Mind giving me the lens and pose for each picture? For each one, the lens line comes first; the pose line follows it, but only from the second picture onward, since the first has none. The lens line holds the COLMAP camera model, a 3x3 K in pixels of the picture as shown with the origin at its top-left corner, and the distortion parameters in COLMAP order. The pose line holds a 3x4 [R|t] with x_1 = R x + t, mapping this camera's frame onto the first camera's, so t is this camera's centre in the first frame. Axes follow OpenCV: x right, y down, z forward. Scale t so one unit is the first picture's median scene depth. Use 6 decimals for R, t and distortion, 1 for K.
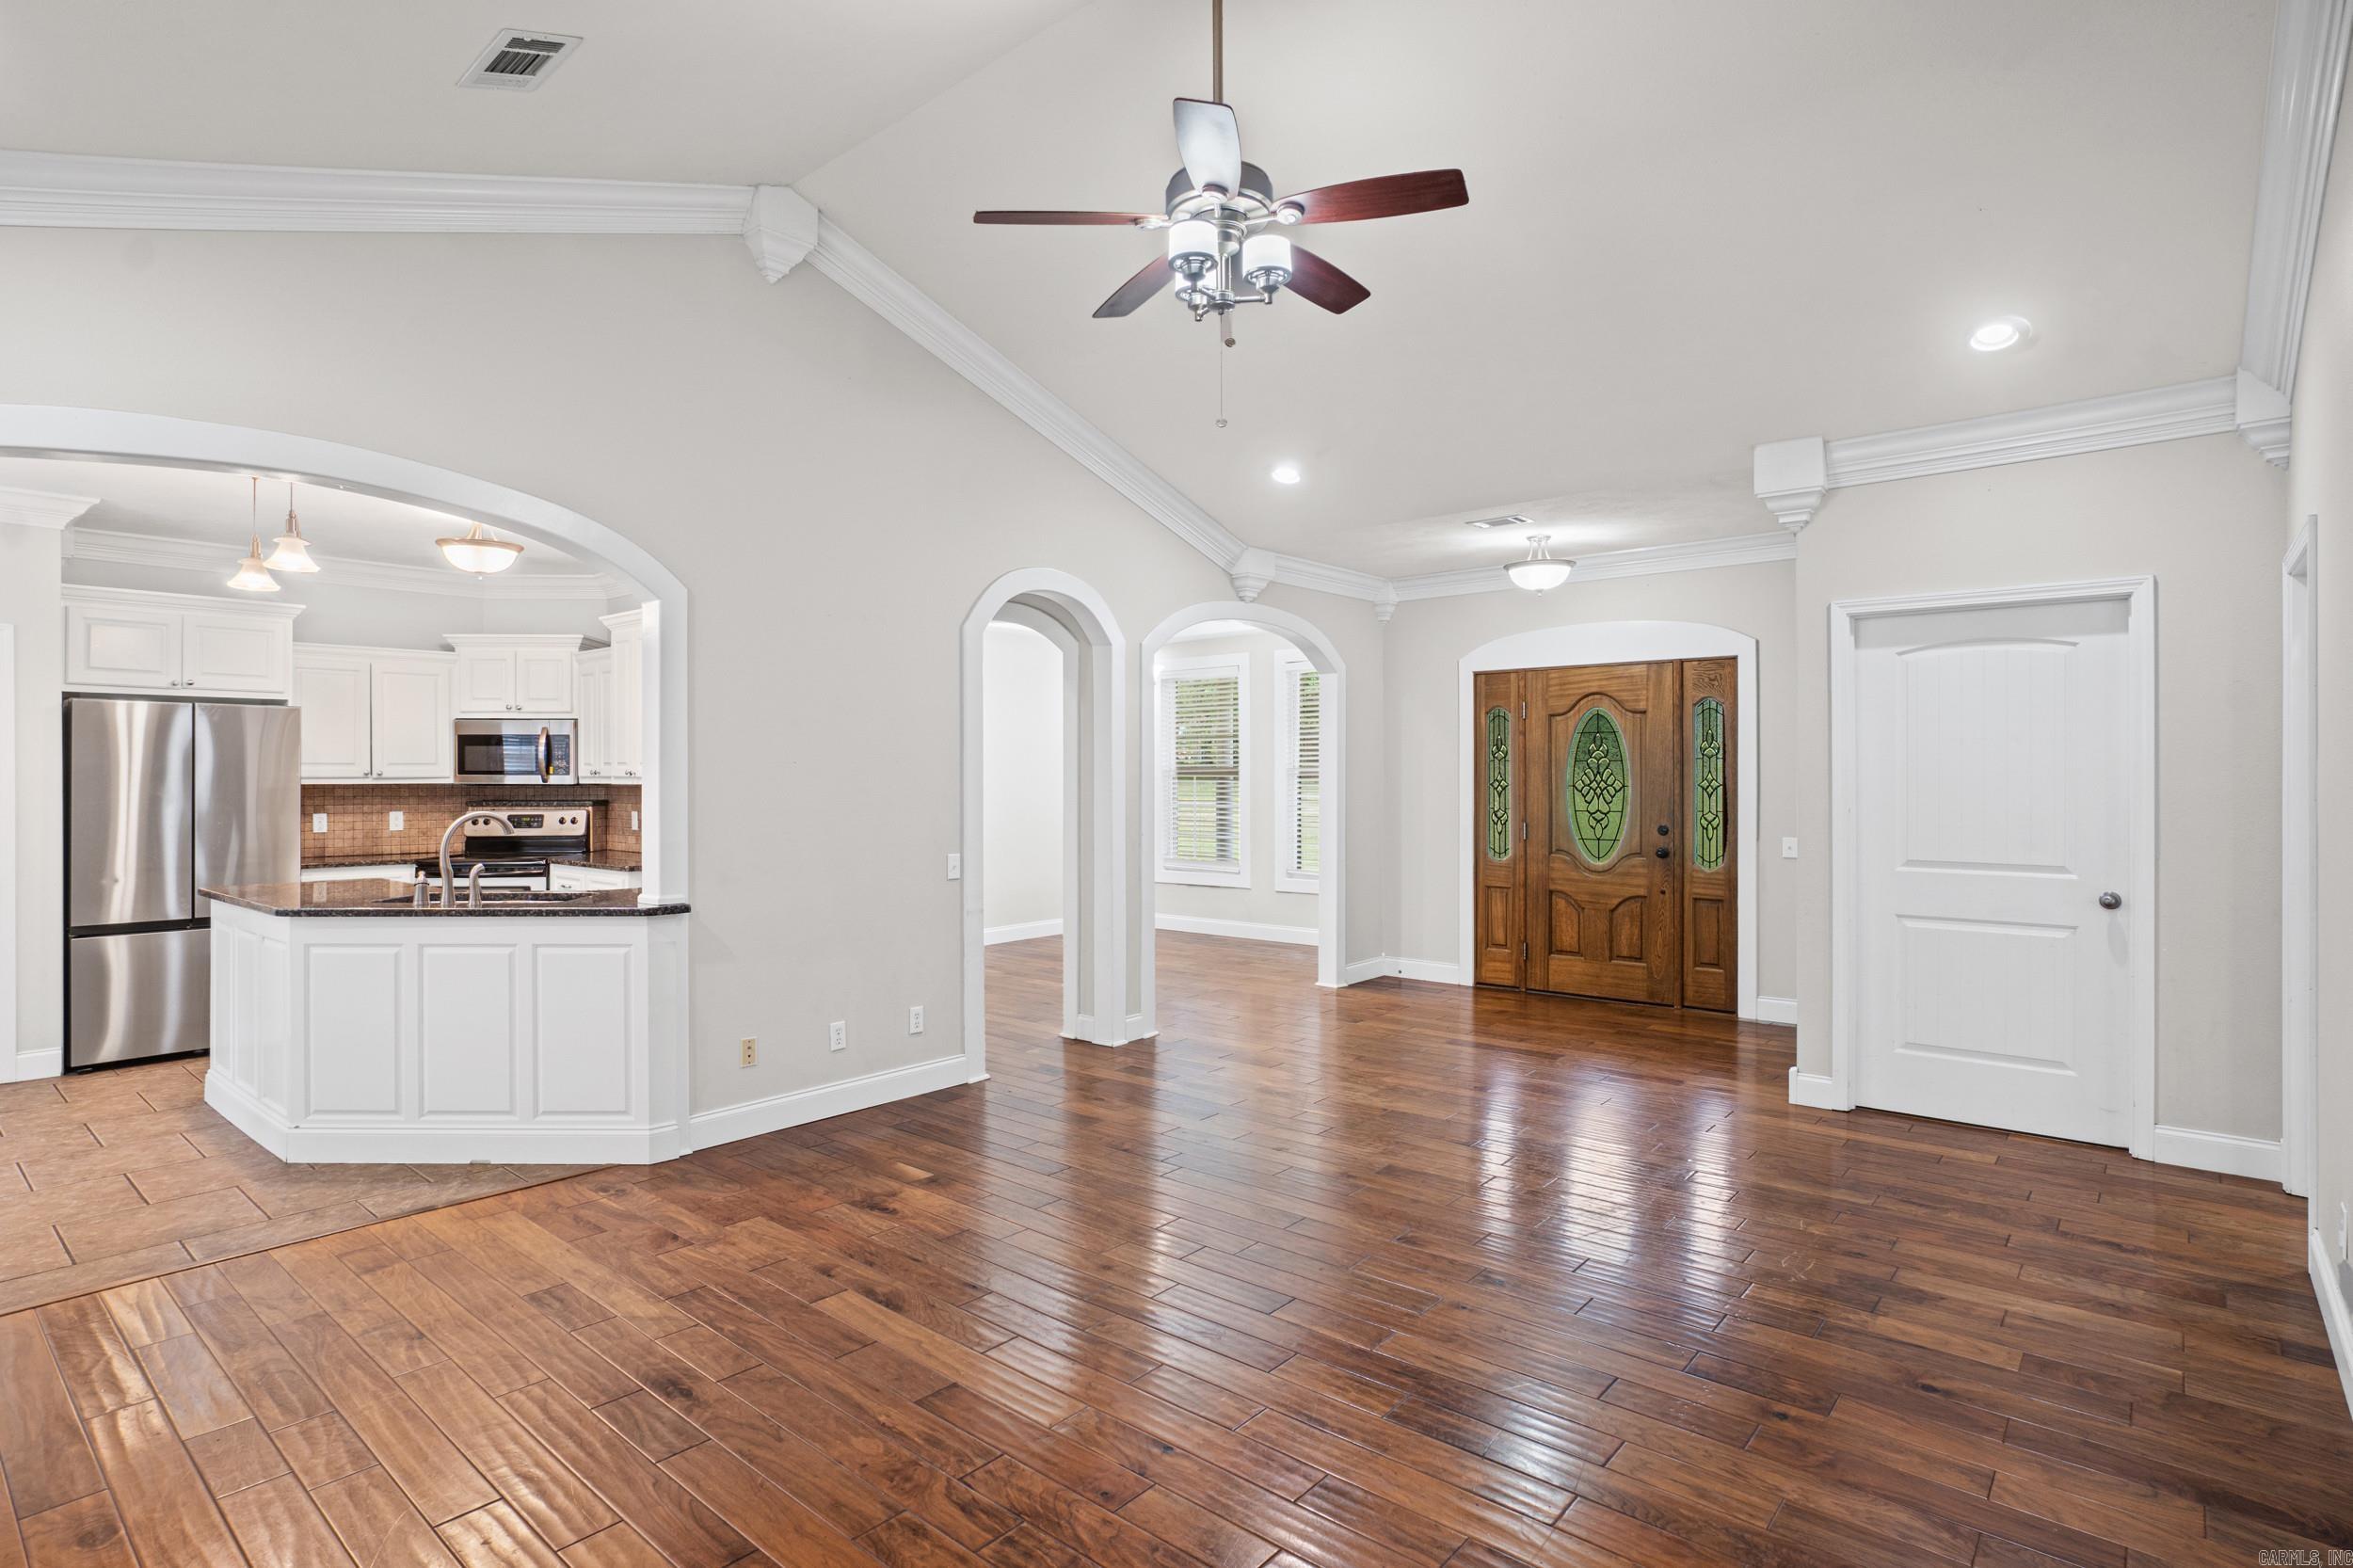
lens RADIAL K [[1191.9, 0, 1178.7], [0, 1191.9, 790.0], [0, 0, 1]] dist [0.006583, 0.000719]
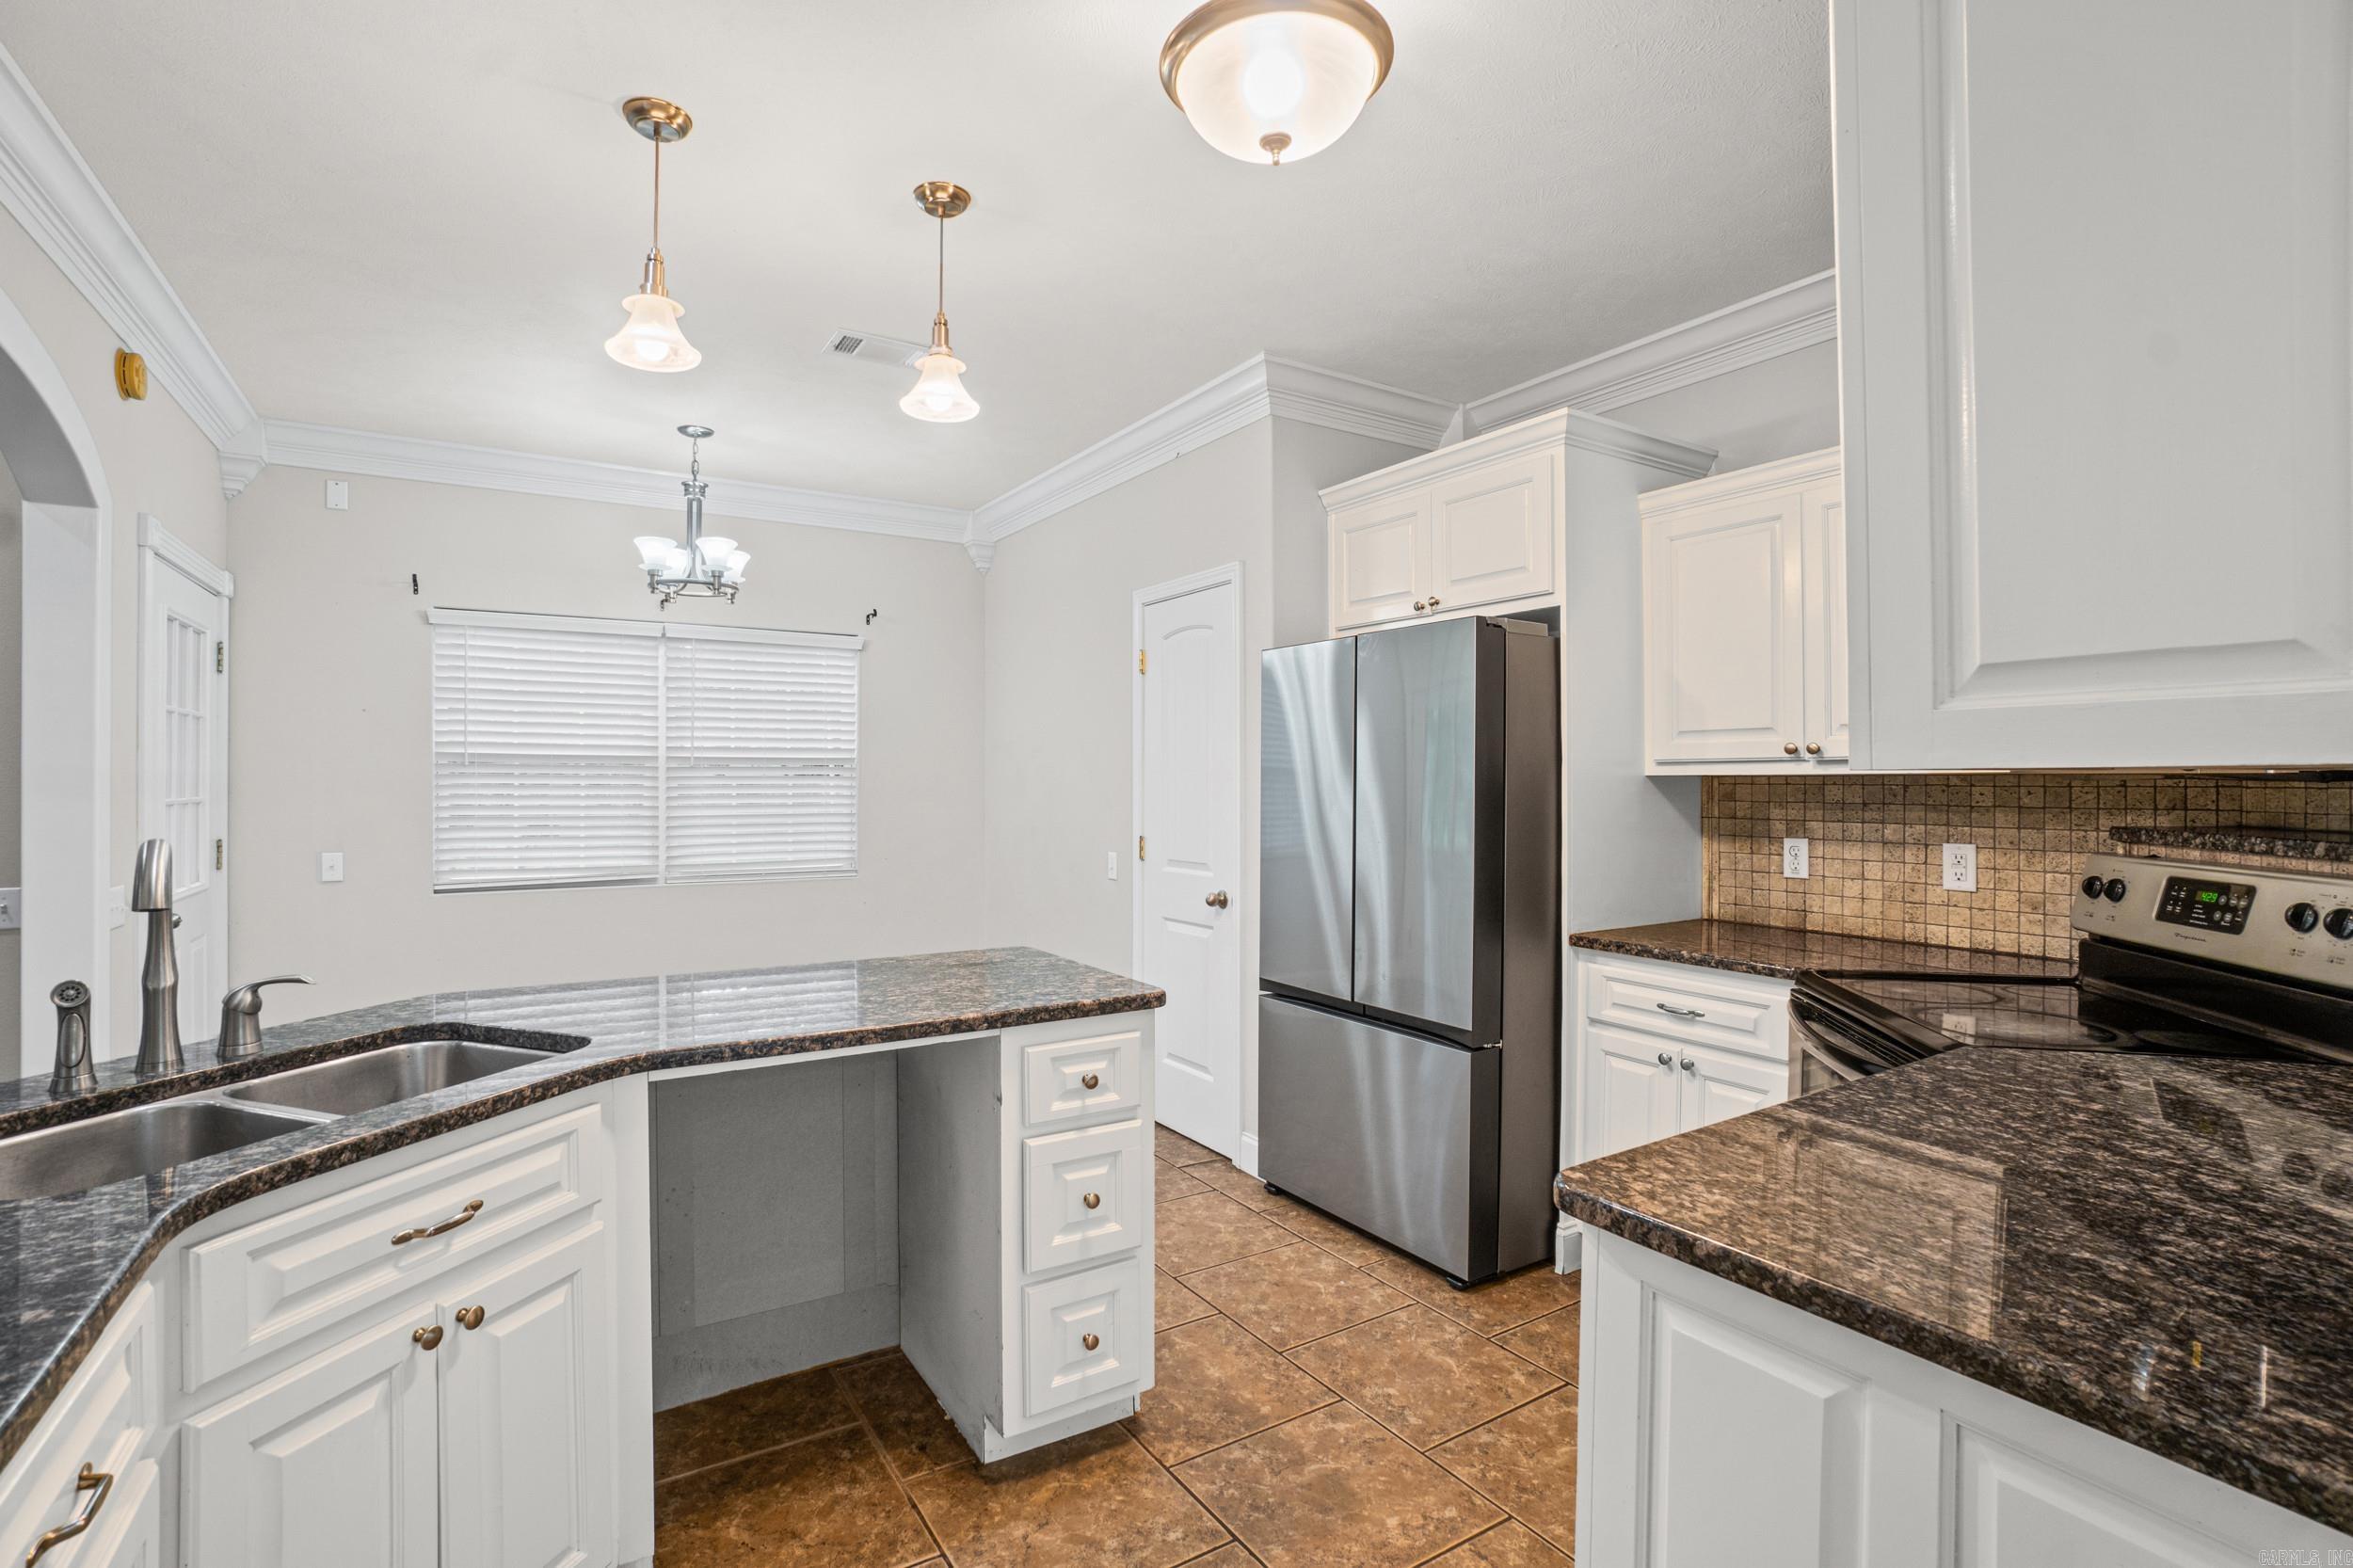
lens RADIAL K [[1091.1, 0, 1178.1], [0, 1091.1, 778.7], [0, 0, 1]] dist [0.000128, 0.000034]
pose [[-0.286285, -0.000286, -0.958144, -0.225747], [-0.010687, 0.999939, 0.002895, -0.002344], [0.958085, 0.011068, -0.286271, 0.849979]]
